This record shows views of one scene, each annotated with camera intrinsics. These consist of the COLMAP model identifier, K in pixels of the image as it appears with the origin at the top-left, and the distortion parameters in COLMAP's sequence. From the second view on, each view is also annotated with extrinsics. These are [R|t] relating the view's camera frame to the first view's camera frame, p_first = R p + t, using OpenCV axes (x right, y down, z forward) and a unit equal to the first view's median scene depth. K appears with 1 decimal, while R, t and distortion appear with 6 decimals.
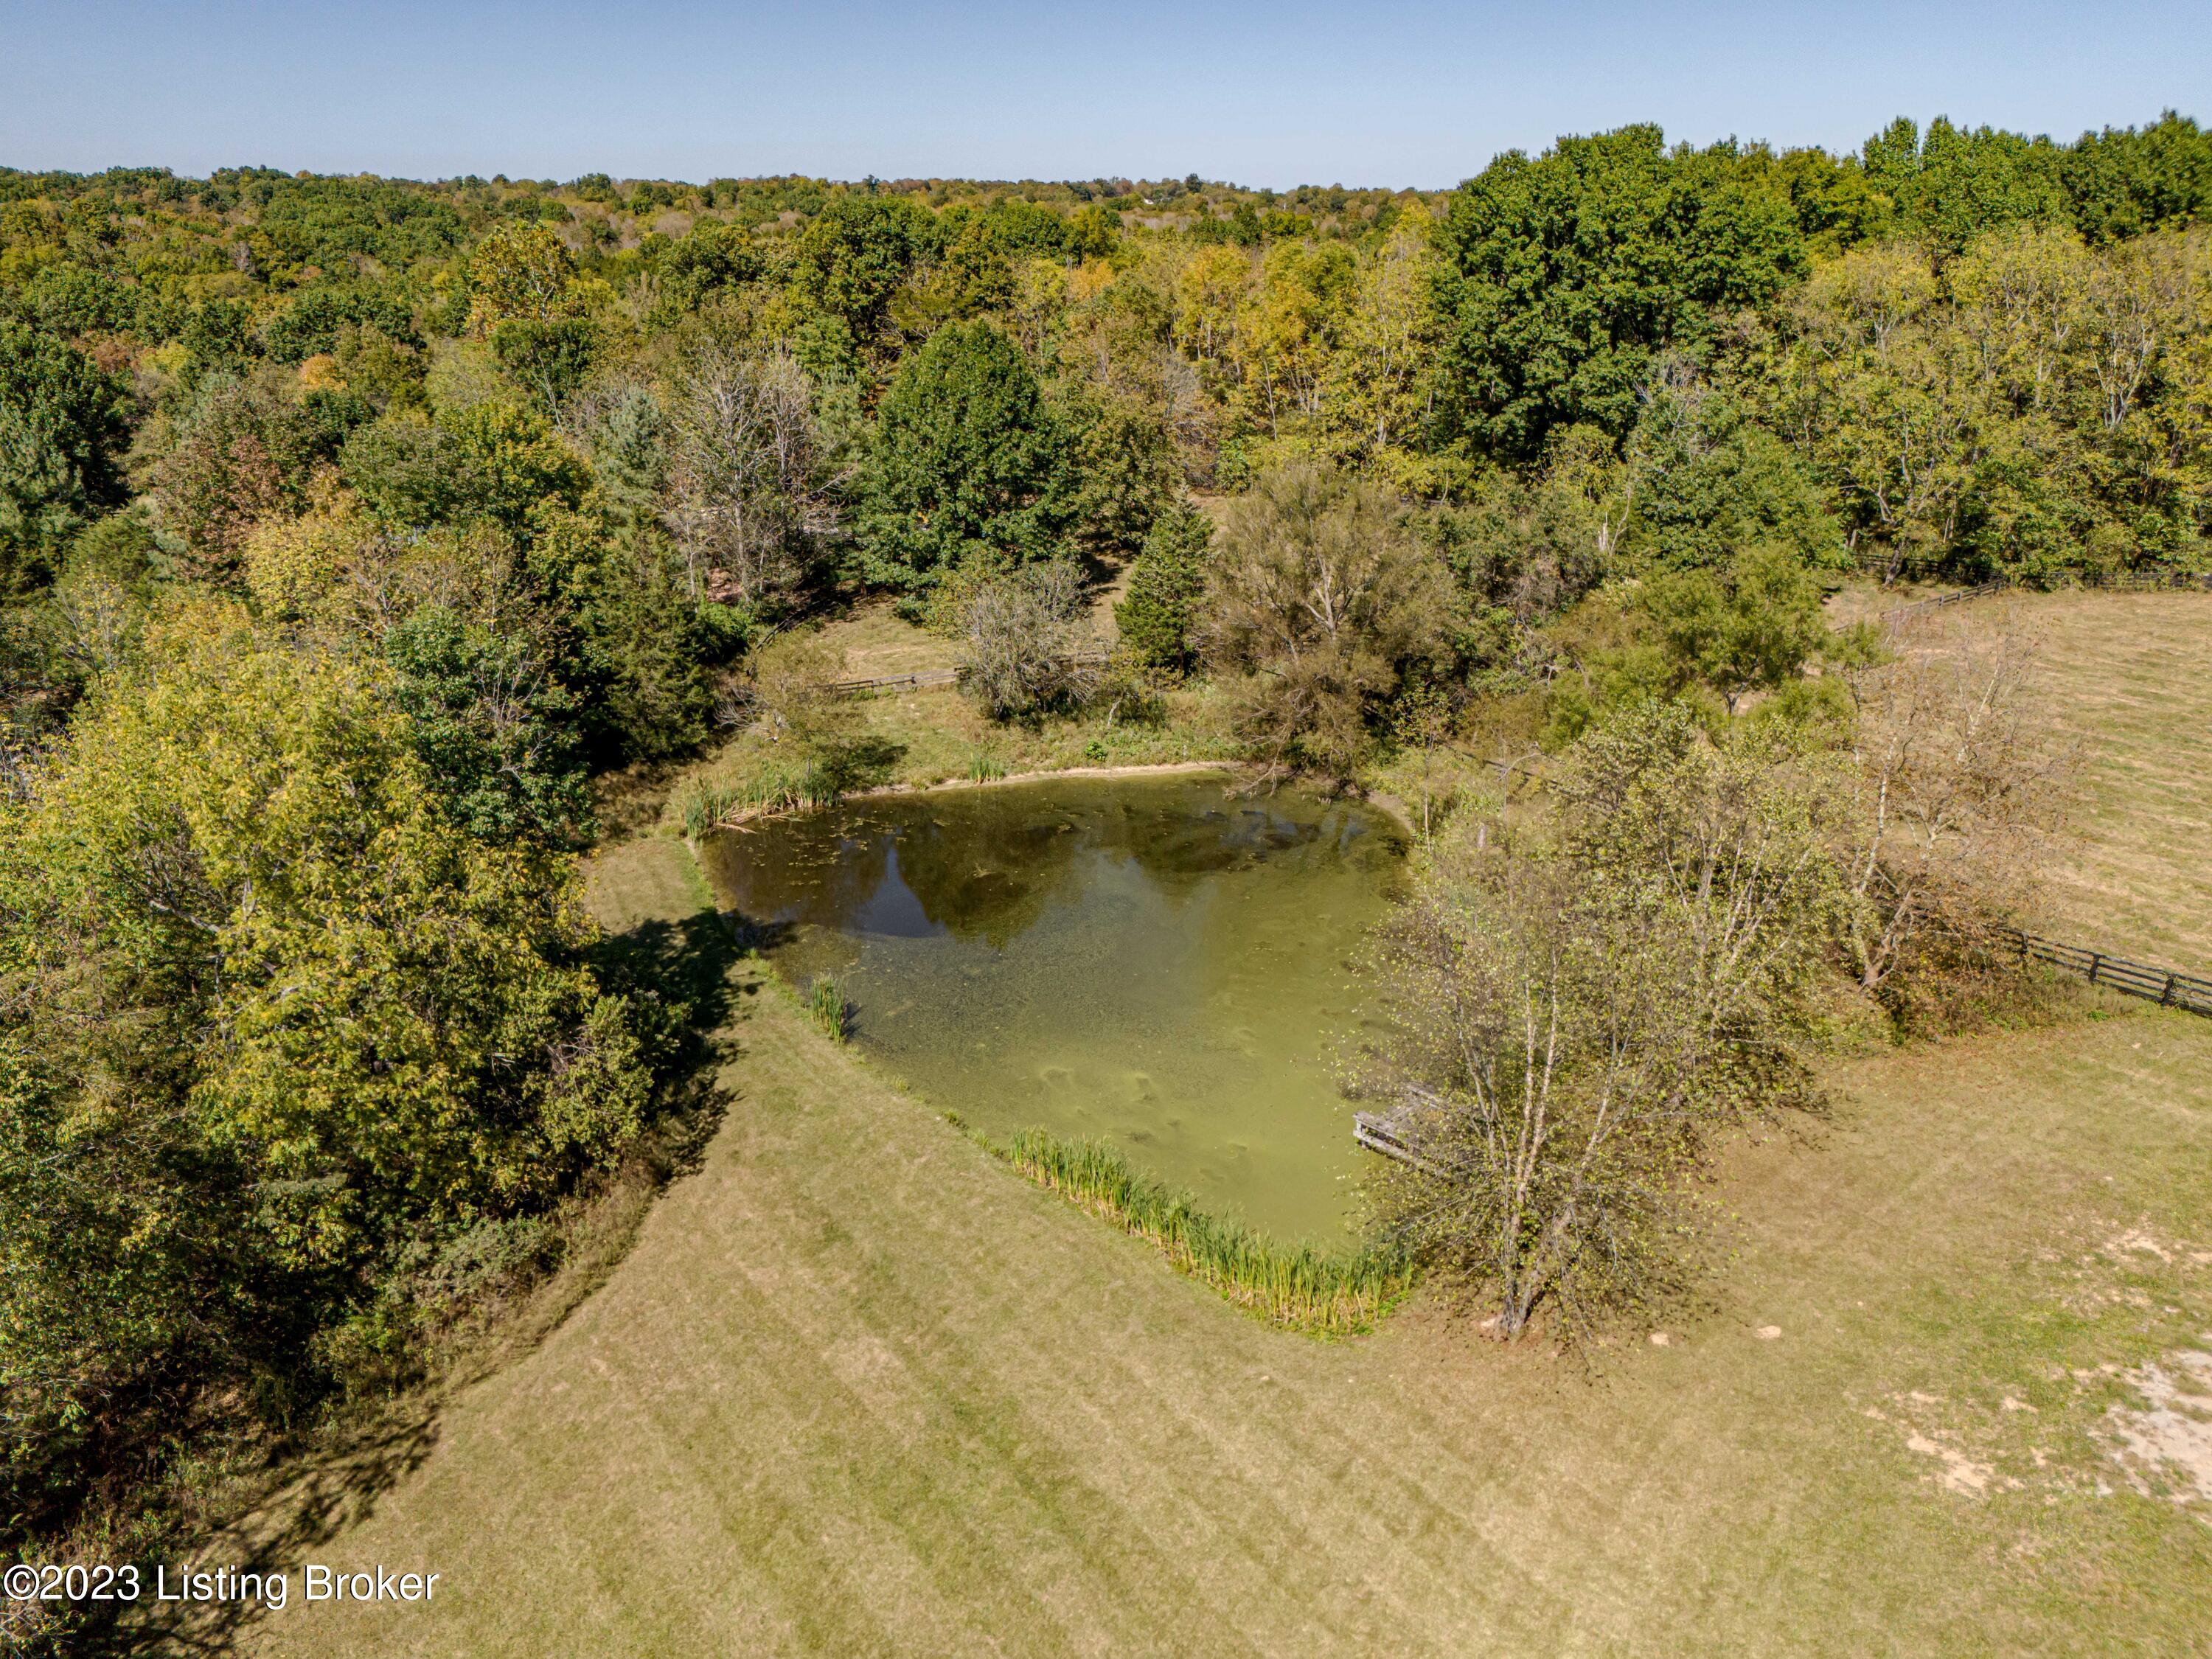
lens RADIAL K [[1629.5, 0, 1106.0], [0, 1629.5, 829.5], [0, 0, 1]] dist [0.061359, -0.089240]
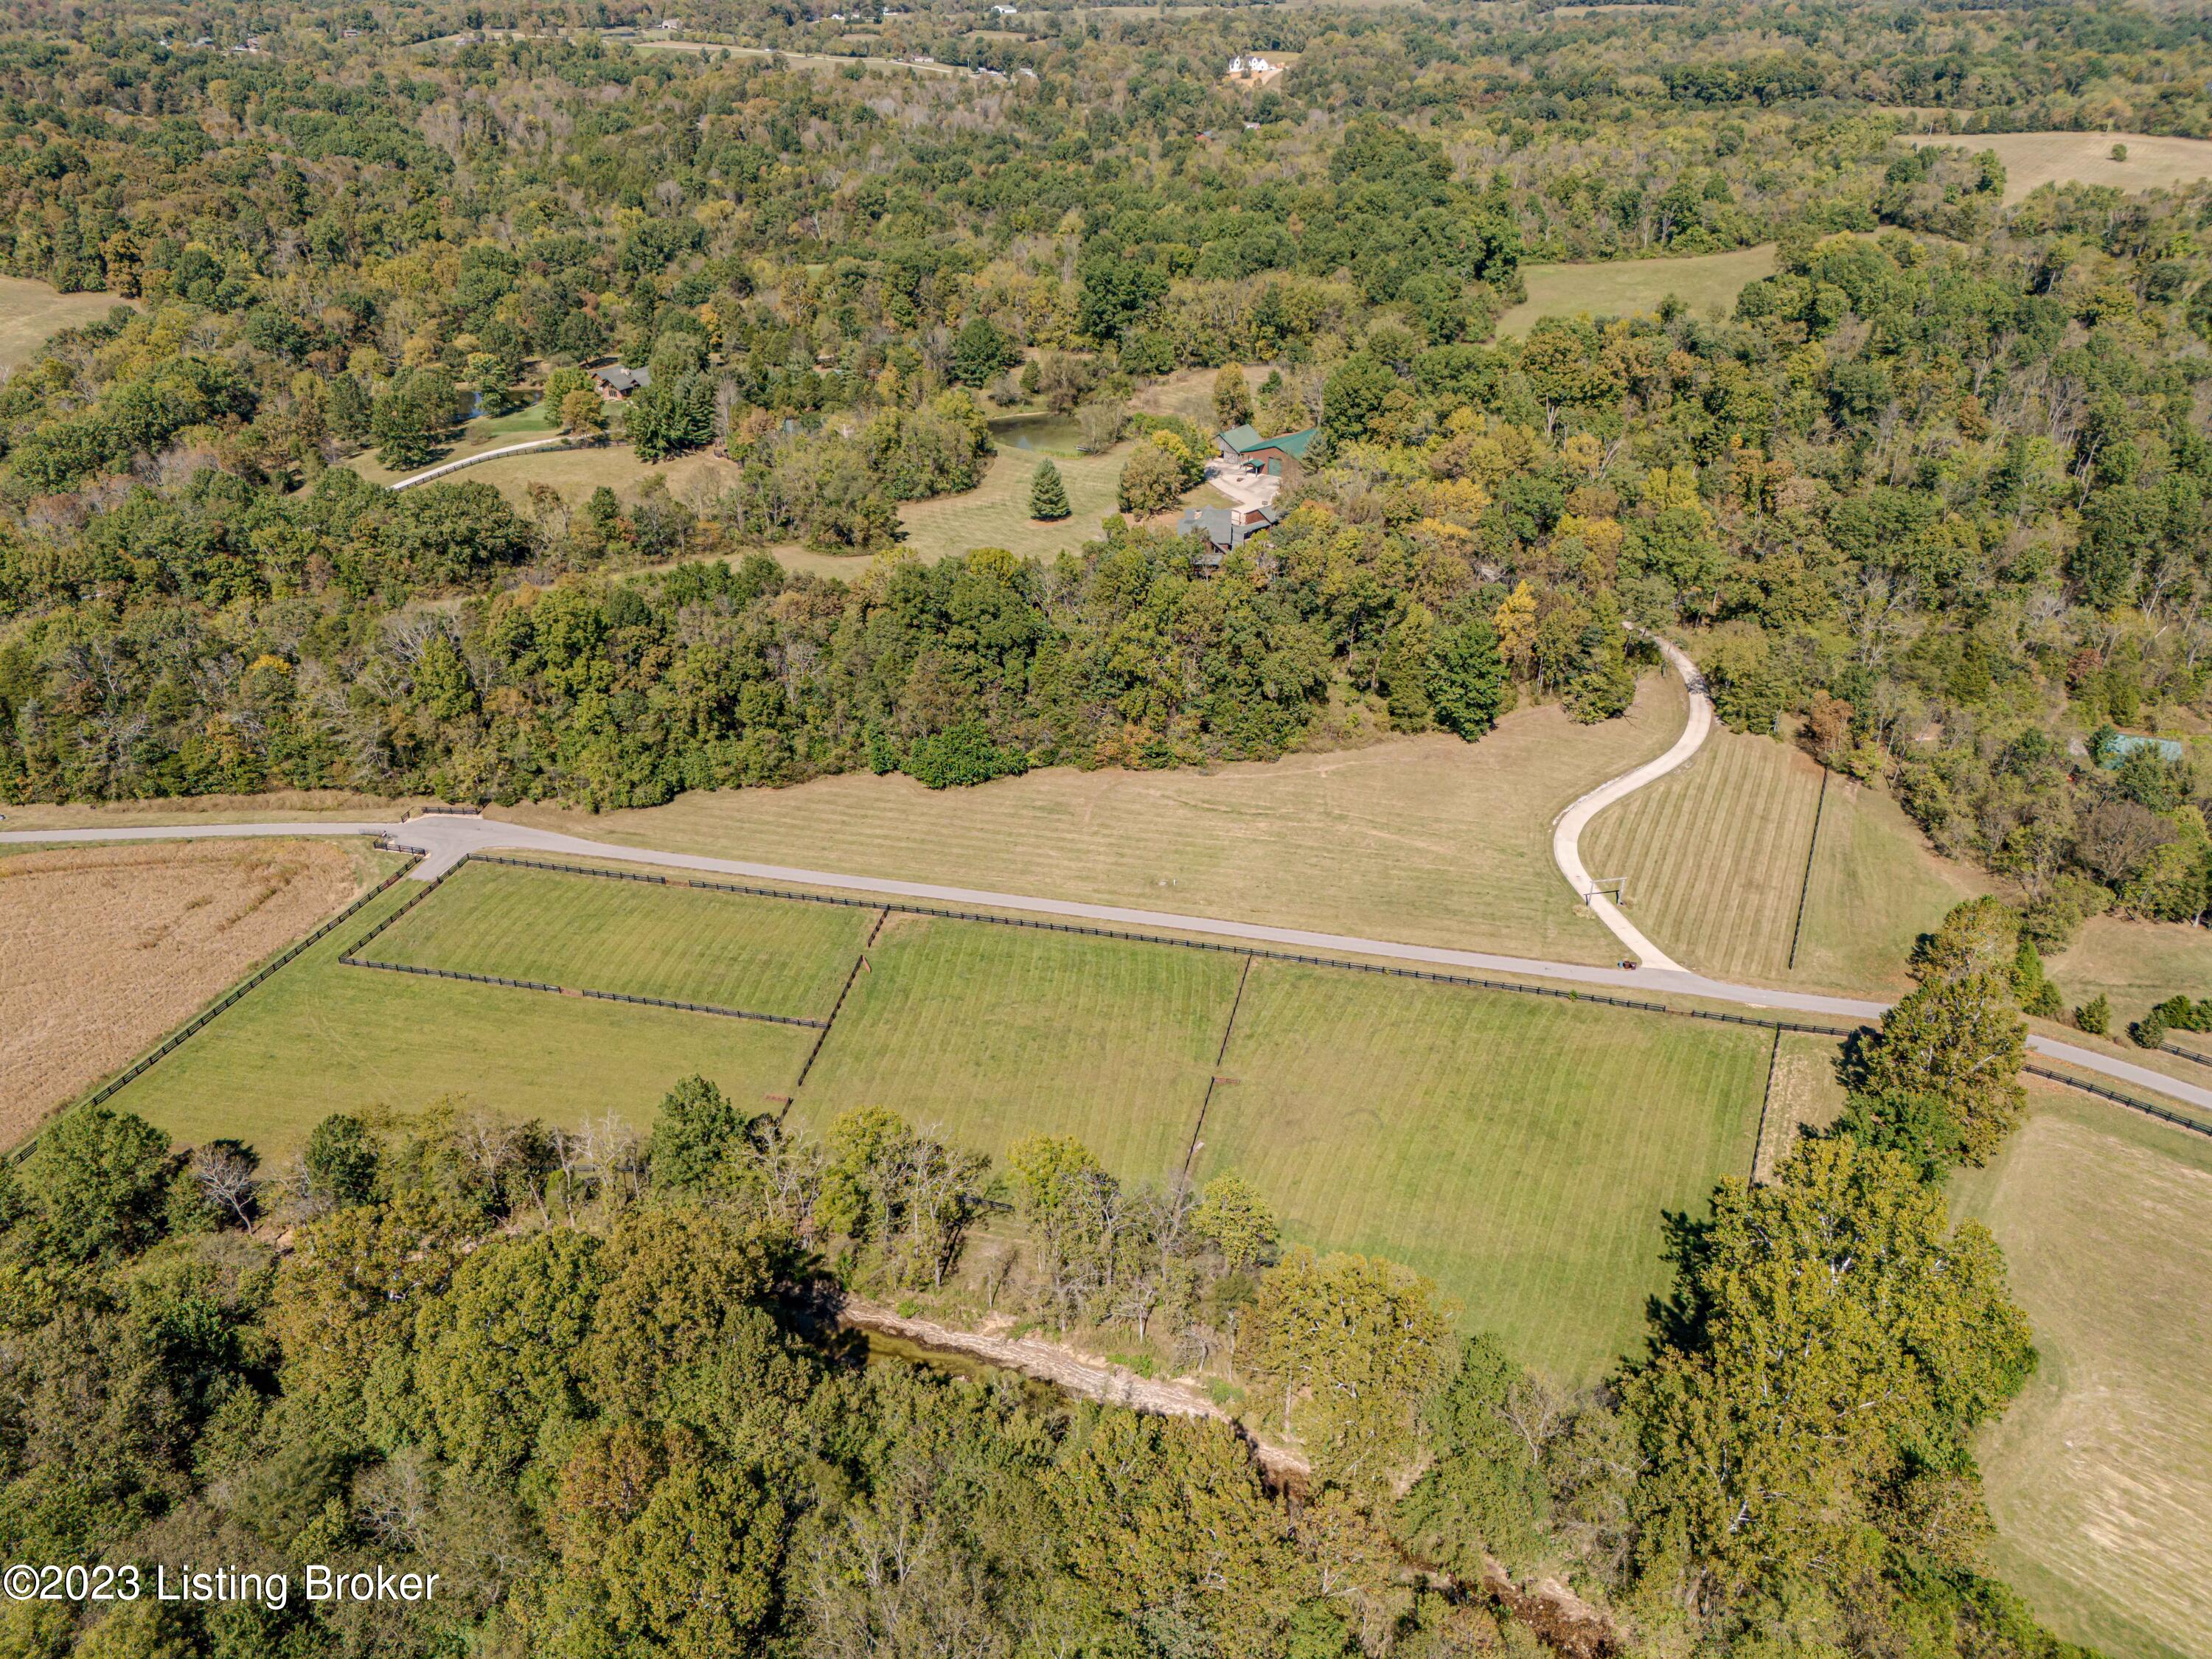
lens RADIAL K [[1629.5, 0, 1106.0], [0, 1629.5, 829.5], [0, 0, 1]] dist [0.061359, -0.089240]
pose [[0.980946, -0.095349, 0.169273, -0.726665], [0.071229, 0.987119, 0.143259, 0.523675], [-0.180752, -0.128472, 0.975102, -4.150649]]
